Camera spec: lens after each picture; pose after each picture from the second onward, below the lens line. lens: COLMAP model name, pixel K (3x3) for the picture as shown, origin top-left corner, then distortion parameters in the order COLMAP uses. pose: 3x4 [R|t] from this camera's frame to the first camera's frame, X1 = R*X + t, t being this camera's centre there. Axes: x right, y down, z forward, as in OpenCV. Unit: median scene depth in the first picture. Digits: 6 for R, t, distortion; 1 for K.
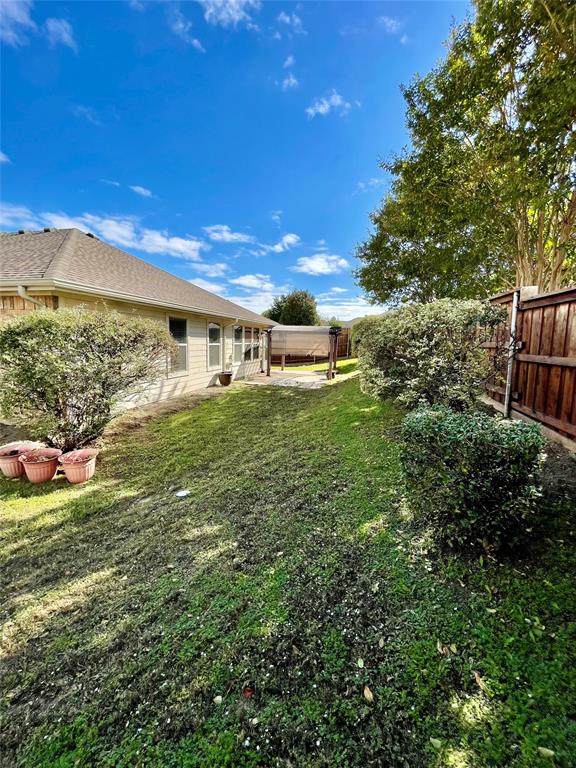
lens RADIAL K [[314.1, 0, 288.1], [0, 314.1, 377.5], [0, 0, 1]] dist [0.000680, -0.000123]
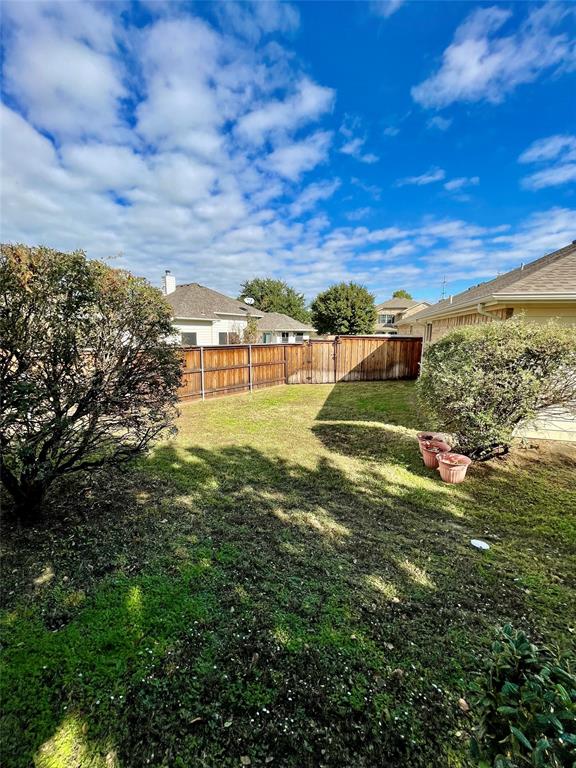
lens RADIAL K [[312.3, 0, 291.5], [0, 312.3, 389.2], [0, 0, 1]] dist [0.006354, 0.000063]
pose [[0.010378, 0.157311, -0.987495, 0.162534], [-0.128966, 0.979510, 0.154683, -0.037972], [0.991595, 0.125748, 0.030453, 0.167266]]
